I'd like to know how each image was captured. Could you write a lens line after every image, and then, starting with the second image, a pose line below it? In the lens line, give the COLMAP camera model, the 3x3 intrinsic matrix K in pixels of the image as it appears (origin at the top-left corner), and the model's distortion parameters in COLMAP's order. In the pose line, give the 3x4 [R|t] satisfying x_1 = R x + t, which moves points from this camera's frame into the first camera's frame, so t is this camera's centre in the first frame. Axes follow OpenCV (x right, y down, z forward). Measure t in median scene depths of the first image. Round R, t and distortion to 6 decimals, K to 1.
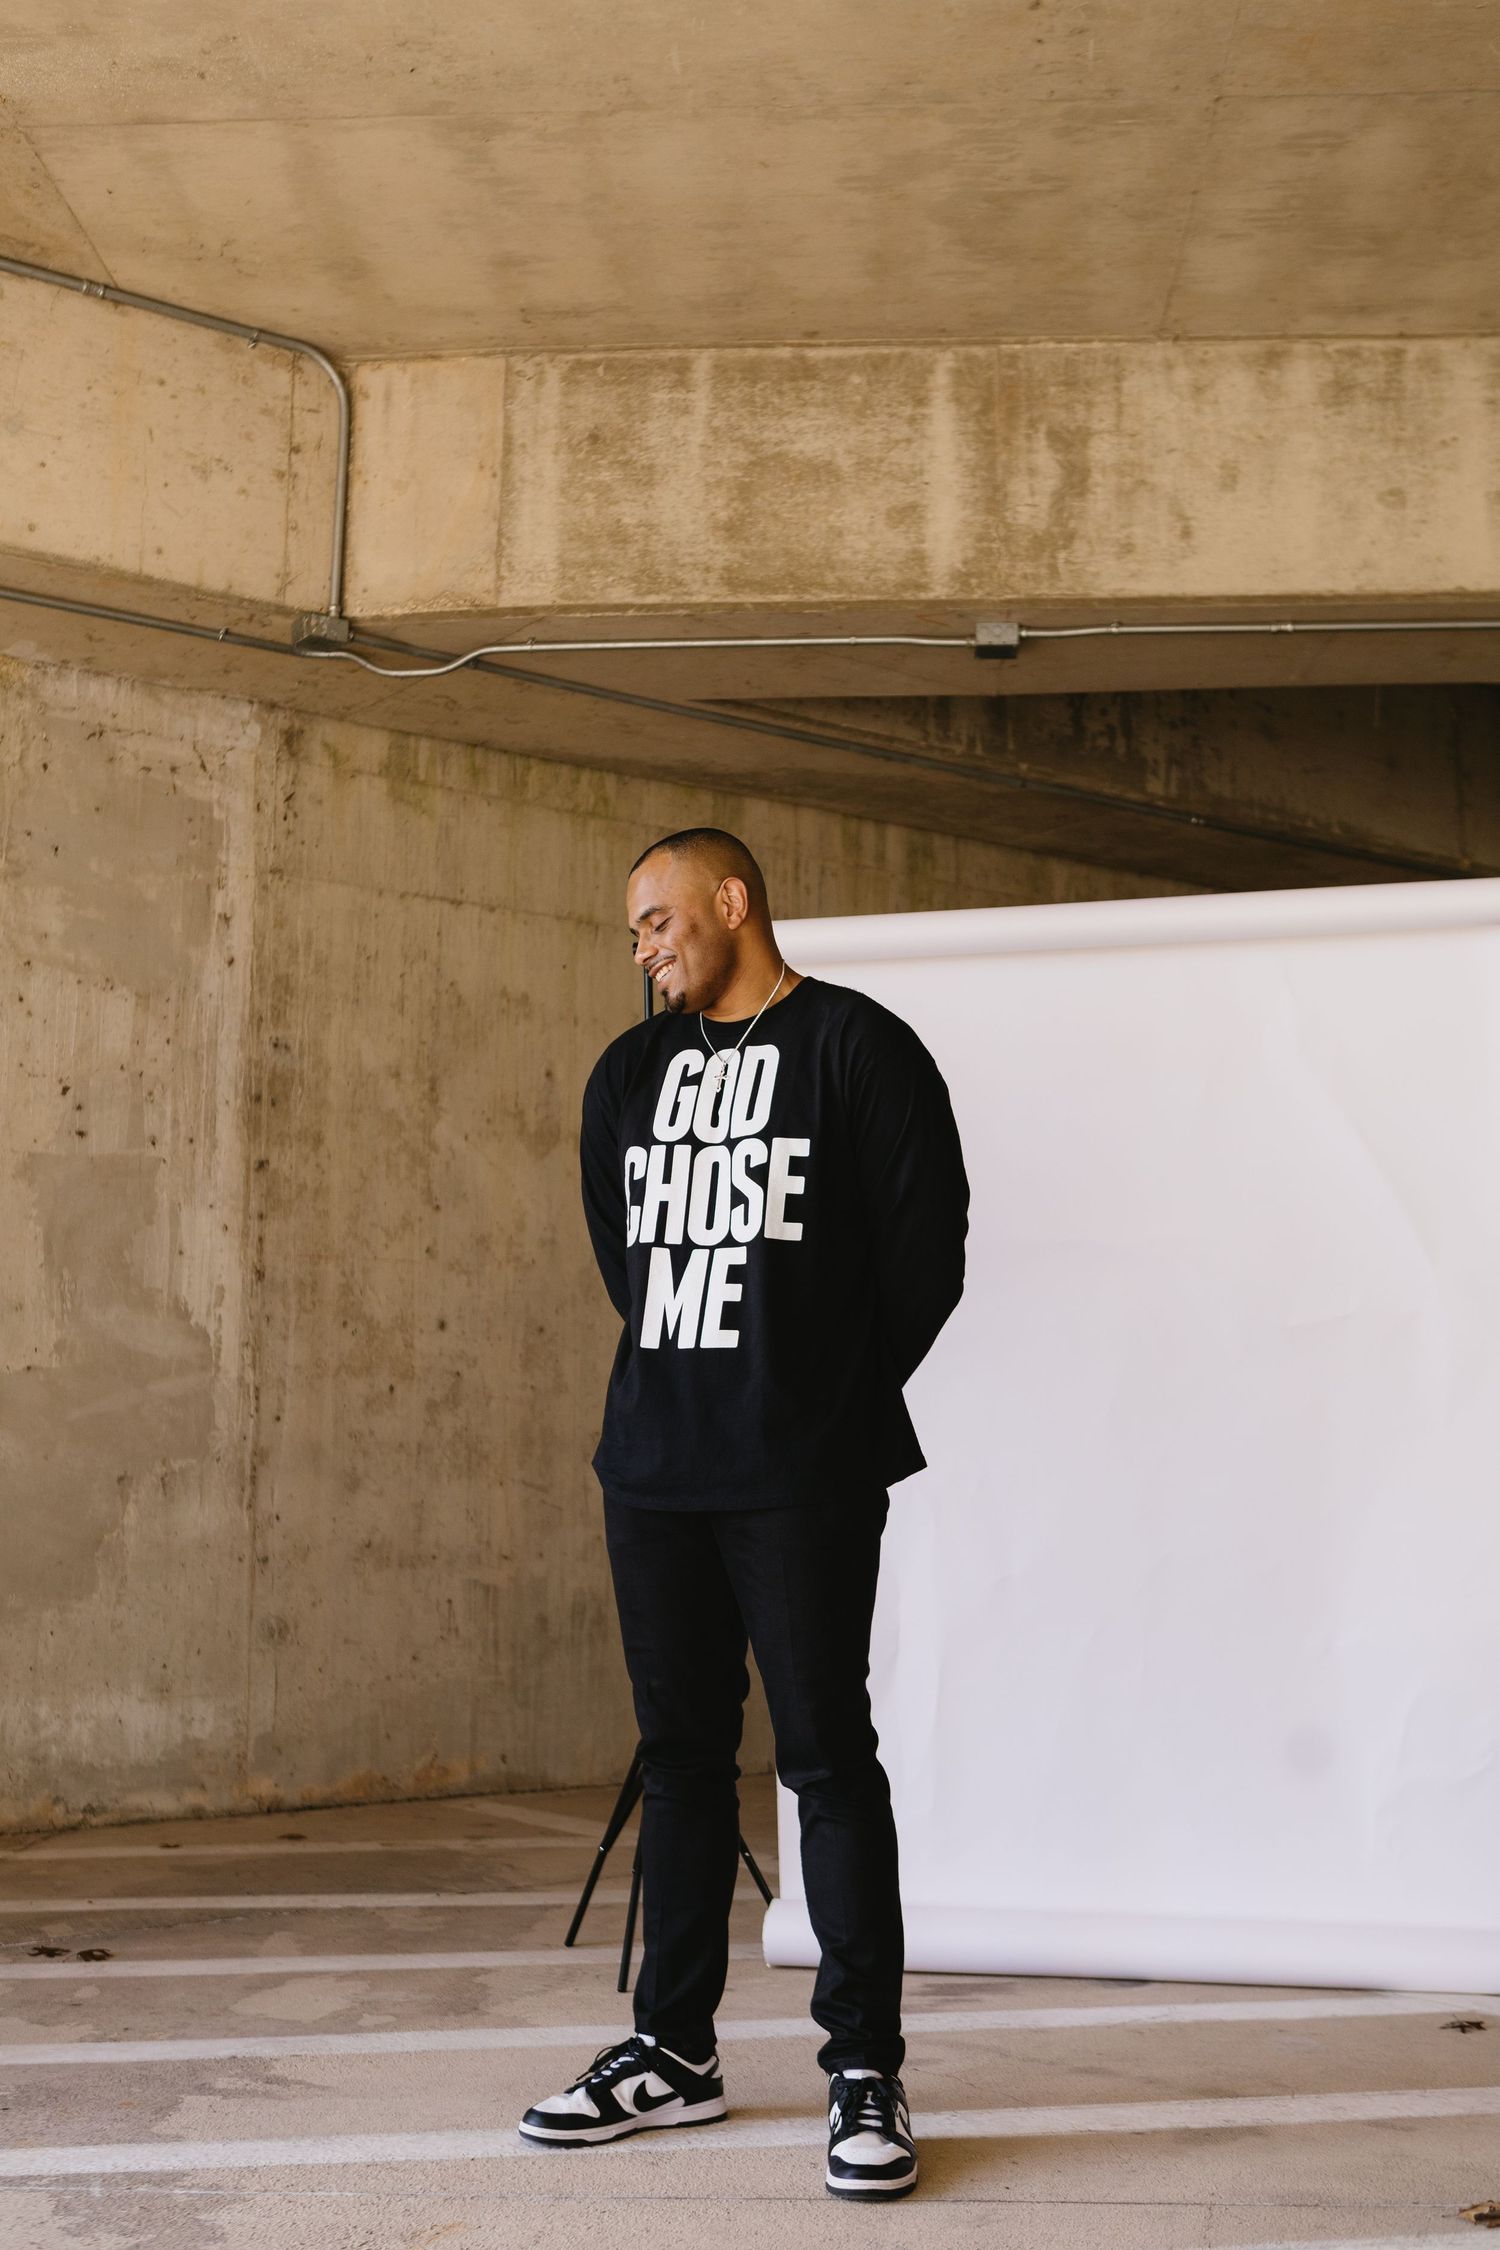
lens RADIAL K [[2635.7, 0, 738.9], [0, 2635.7, 1108.5], [0, 0, 1]] dist [-0.030483, 0.000000]
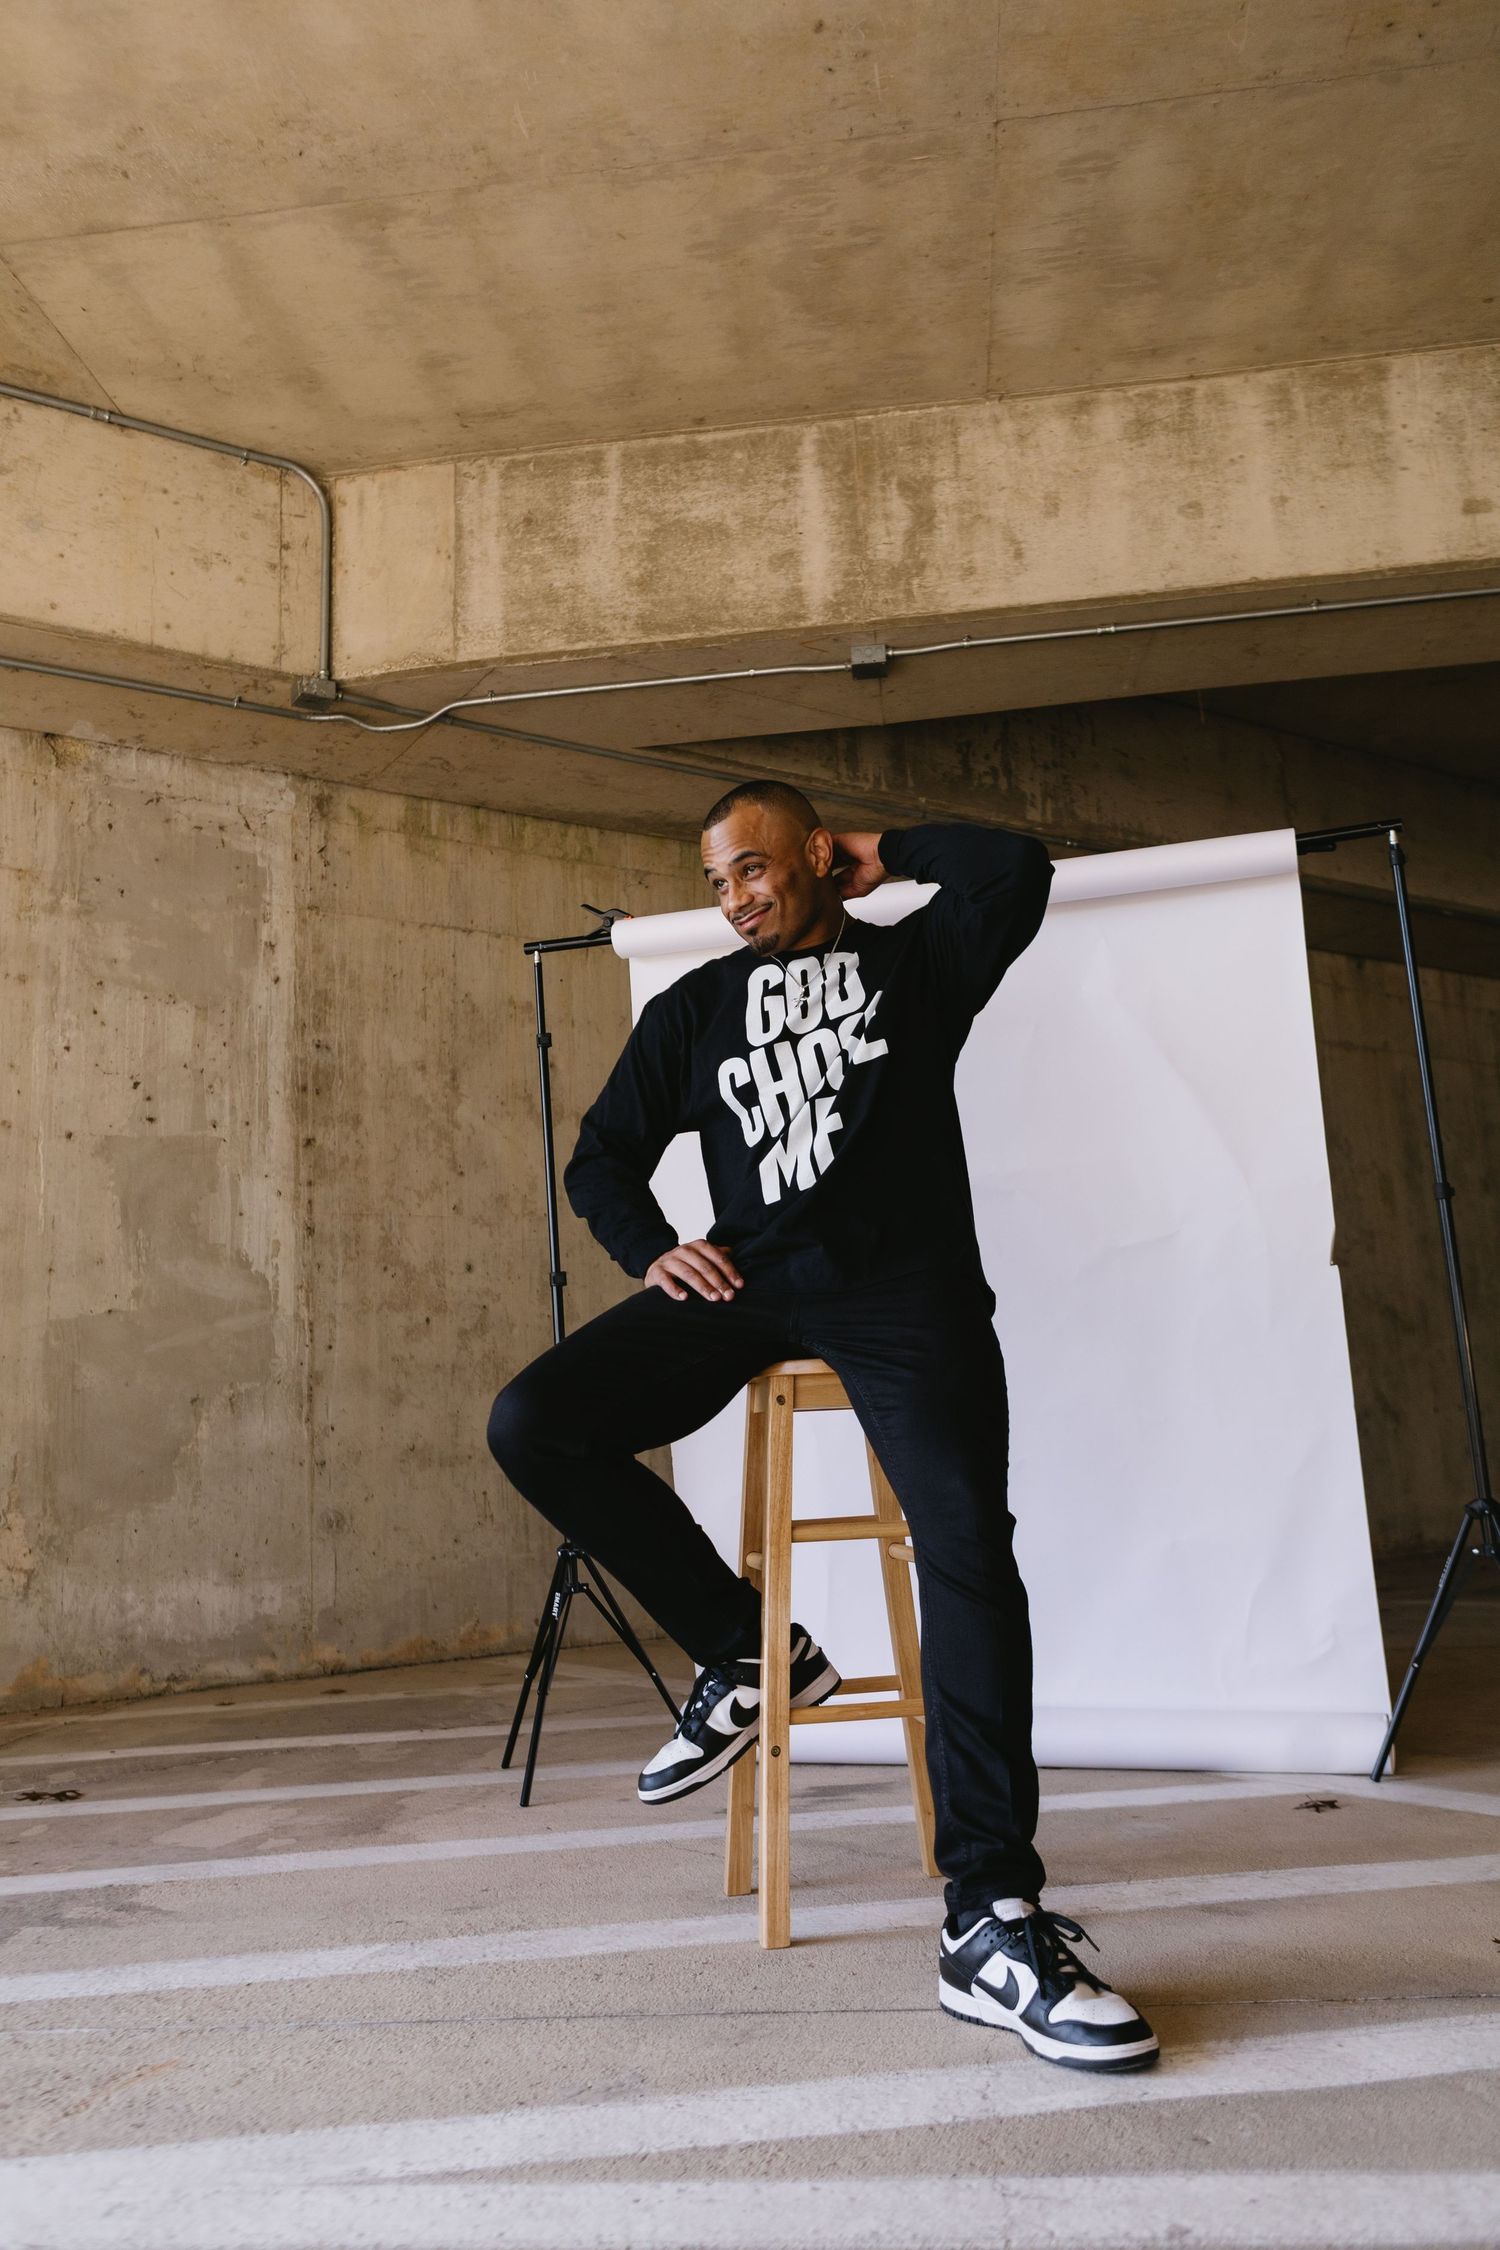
lens RADIAL K [[1809.1, 0, 741.6], [0, 1809.1, 1119.8], [0, 0, 1]] dist [0.021614, -0.021748]
pose [[0.996619, -0.062829, -0.052947, 0.071276], [0.060295, 0.997017, -0.048178, 0.069317], [0.055816, 0.044823, 0.997434, 0.179367]]
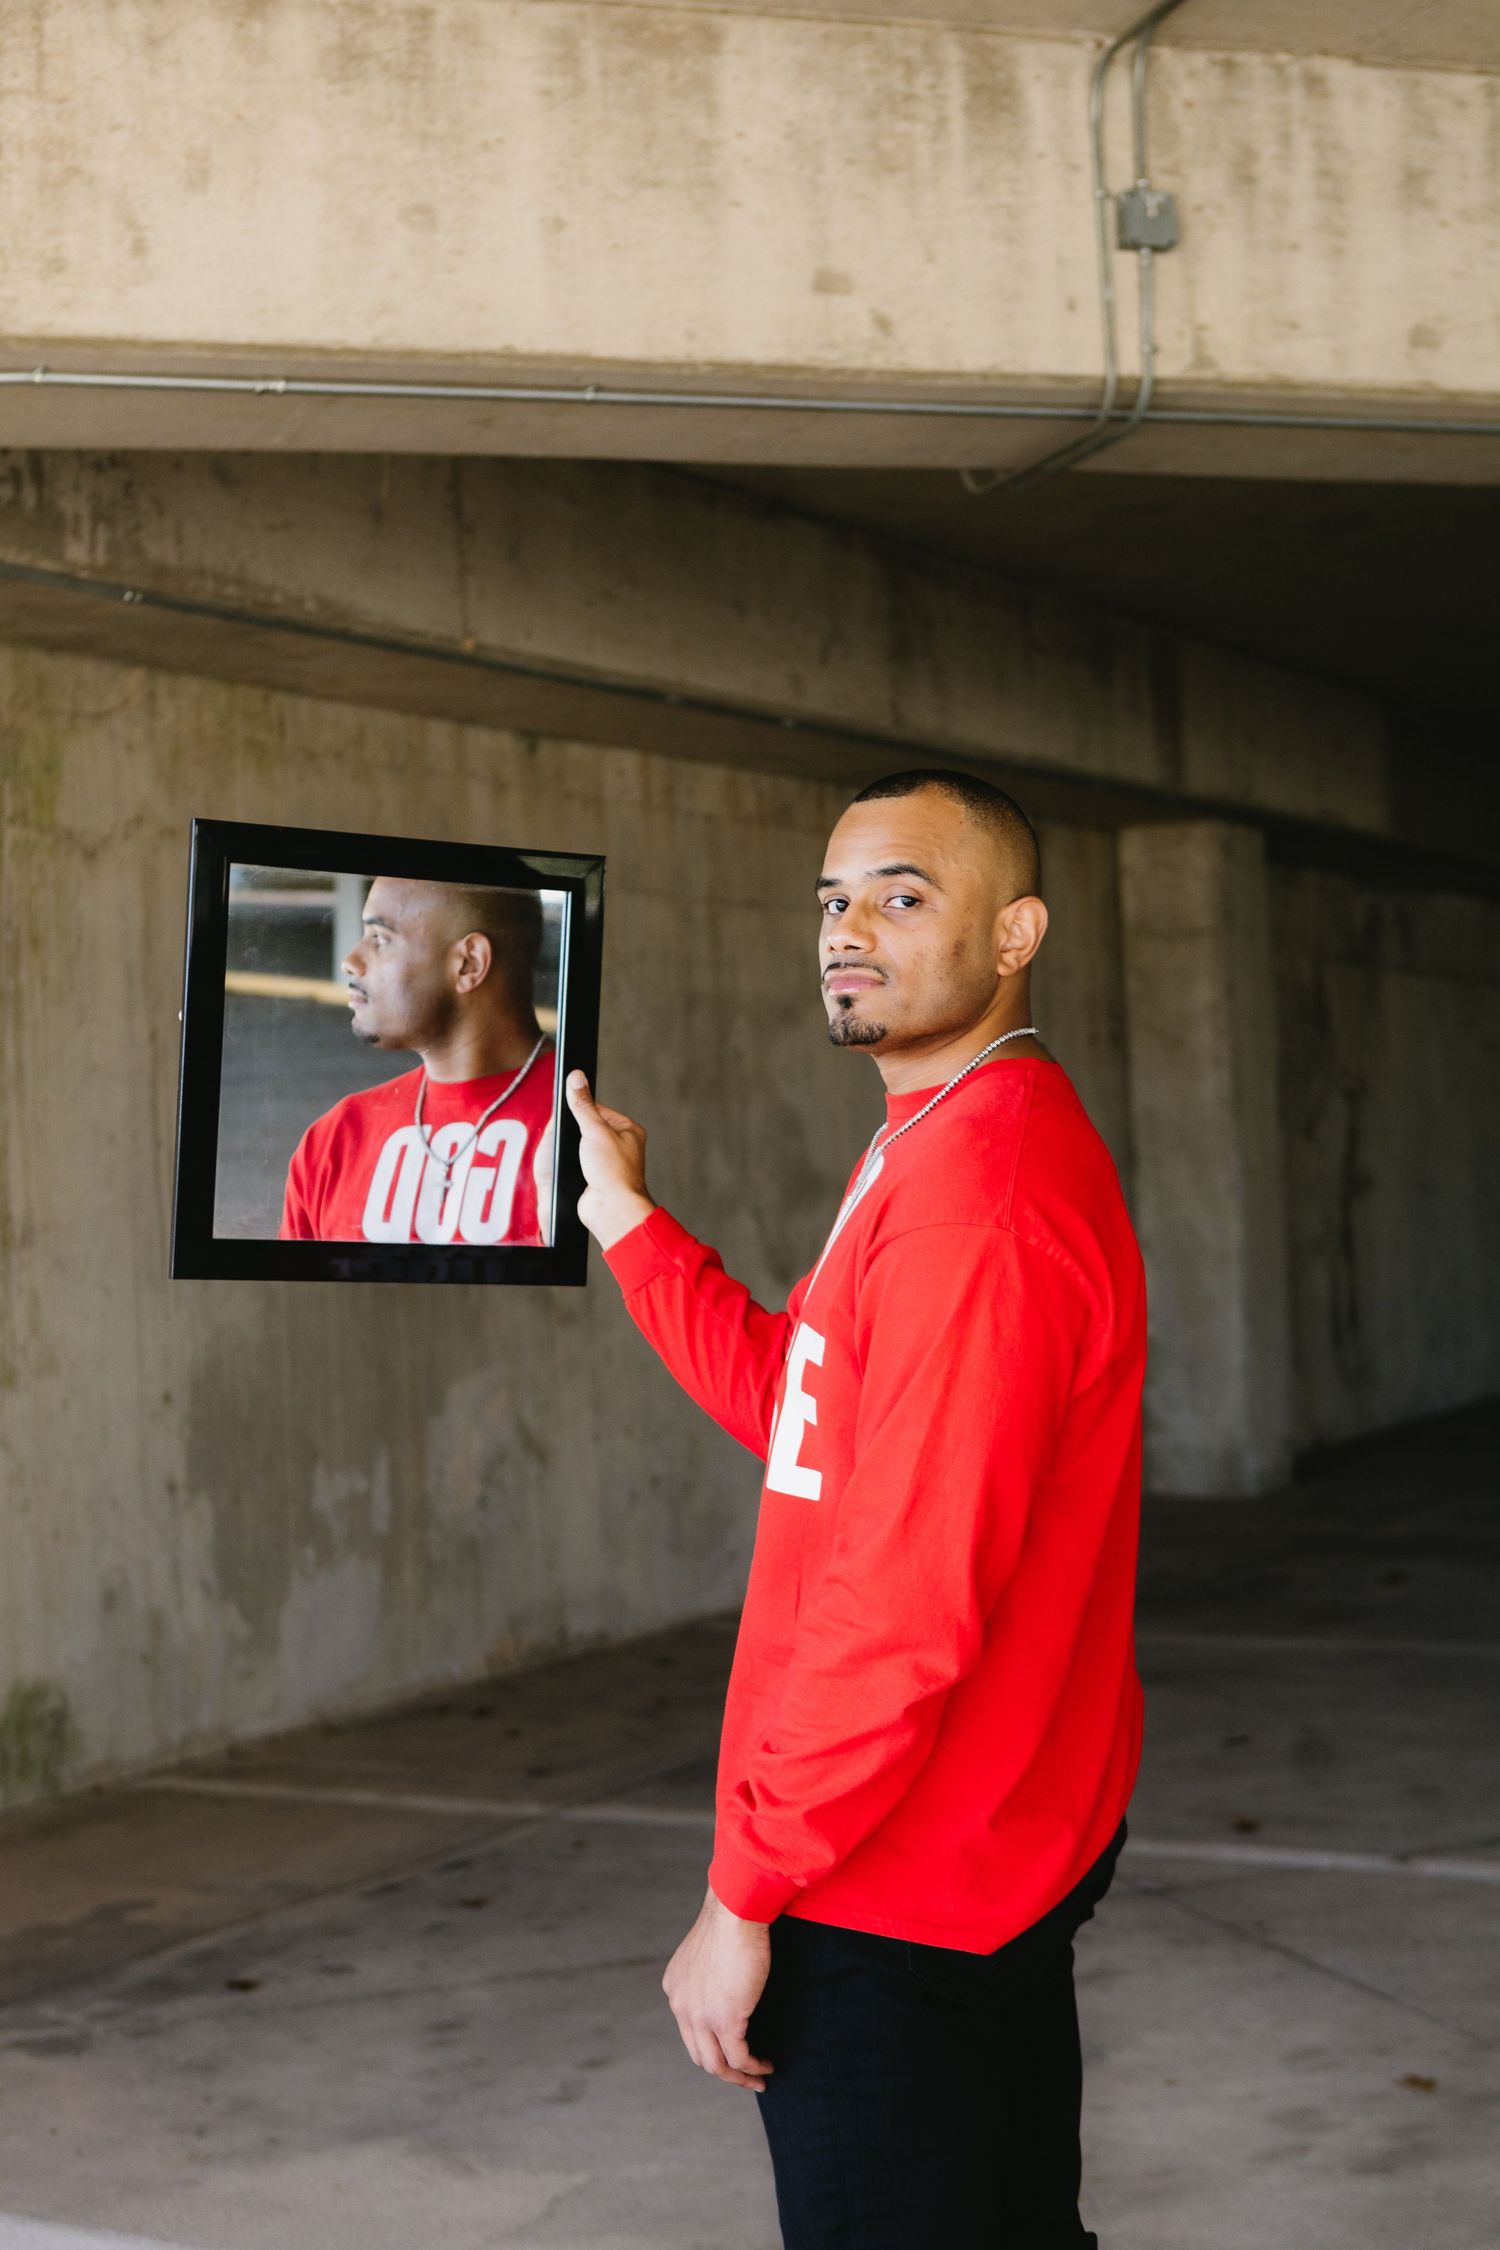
lens RADIAL K [[3128.4, 0, 753.5], [0, 3128.4, 1127.7], [0, 0, 1]] dist [-0.034445, 0.000000]
pose [[0.924969, -0.039596, 0.377975, -0.004498], [-0.002897, 0.993794, 0.111198, -0.075466], [-0.380032, -0.103949, 0.919114, 0.133959]]
